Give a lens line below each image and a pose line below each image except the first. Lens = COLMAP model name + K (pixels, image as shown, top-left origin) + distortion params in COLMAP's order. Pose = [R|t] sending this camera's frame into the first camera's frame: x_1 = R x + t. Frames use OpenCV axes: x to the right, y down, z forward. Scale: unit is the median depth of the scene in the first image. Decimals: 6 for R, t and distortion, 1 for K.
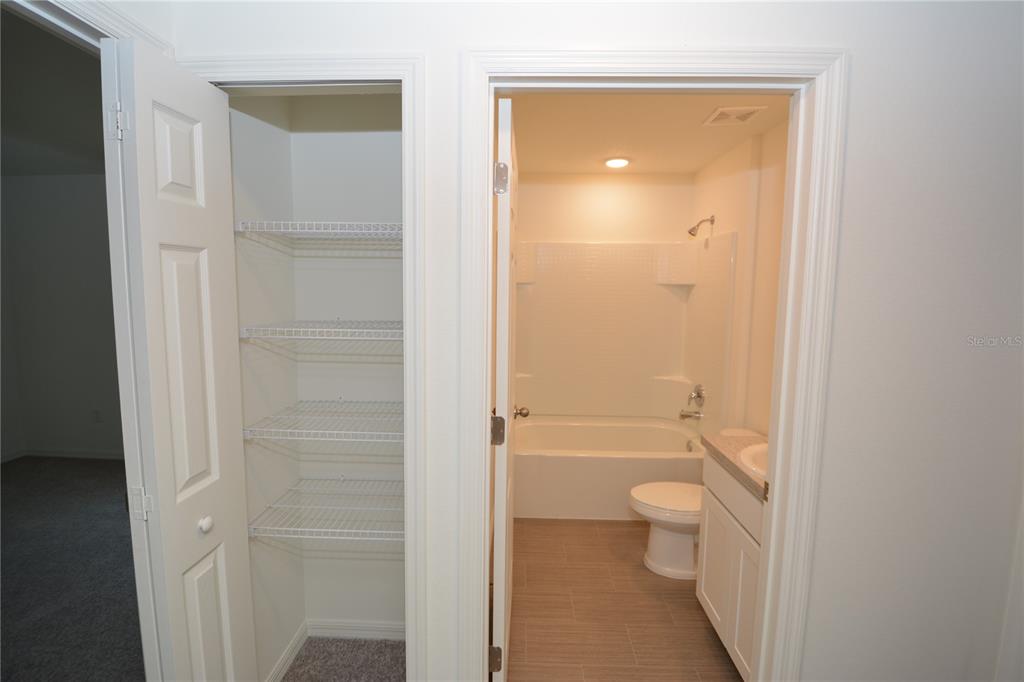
lens RADIAL K [[454.6, 0, 511.1], [0, 454.6, 339.2], [0, 0, 1]] dist [0.000816, -0.000582]
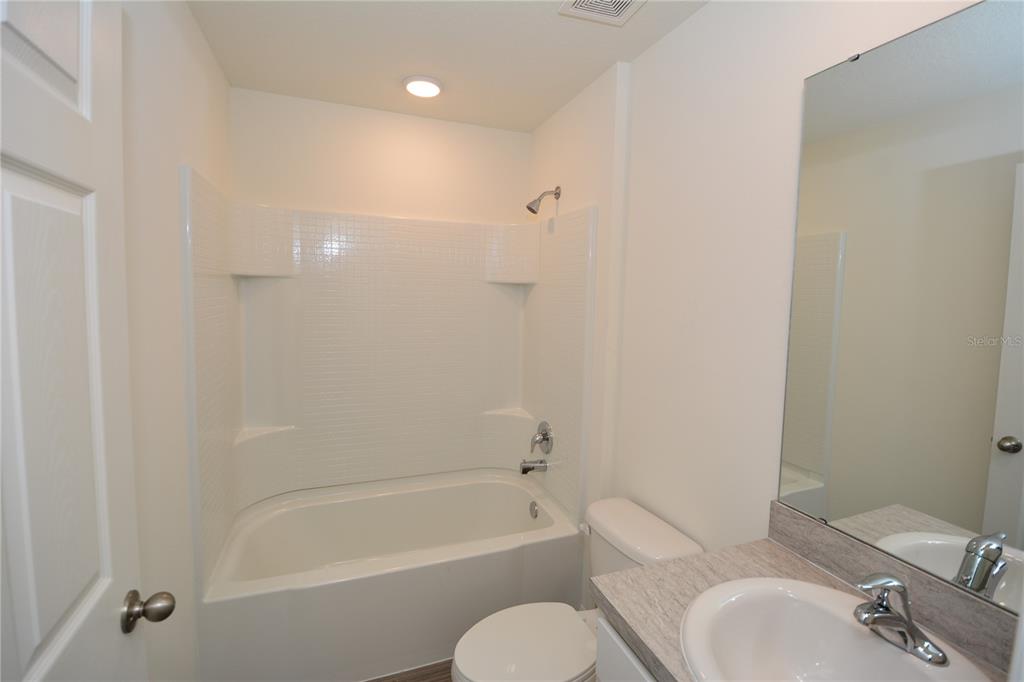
lens RADIAL K [[454.6, 0, 510.8], [0, 454.6, 337.2], [0, 0, 1]] dist [0.000816, -0.000582]
pose [[0.927521, -0.014946, 0.373473, 0.100031], [0.019820, 0.999761, -0.009213, -0.028019], [-0.373246, 0.015947, 0.927595, 0.357627]]
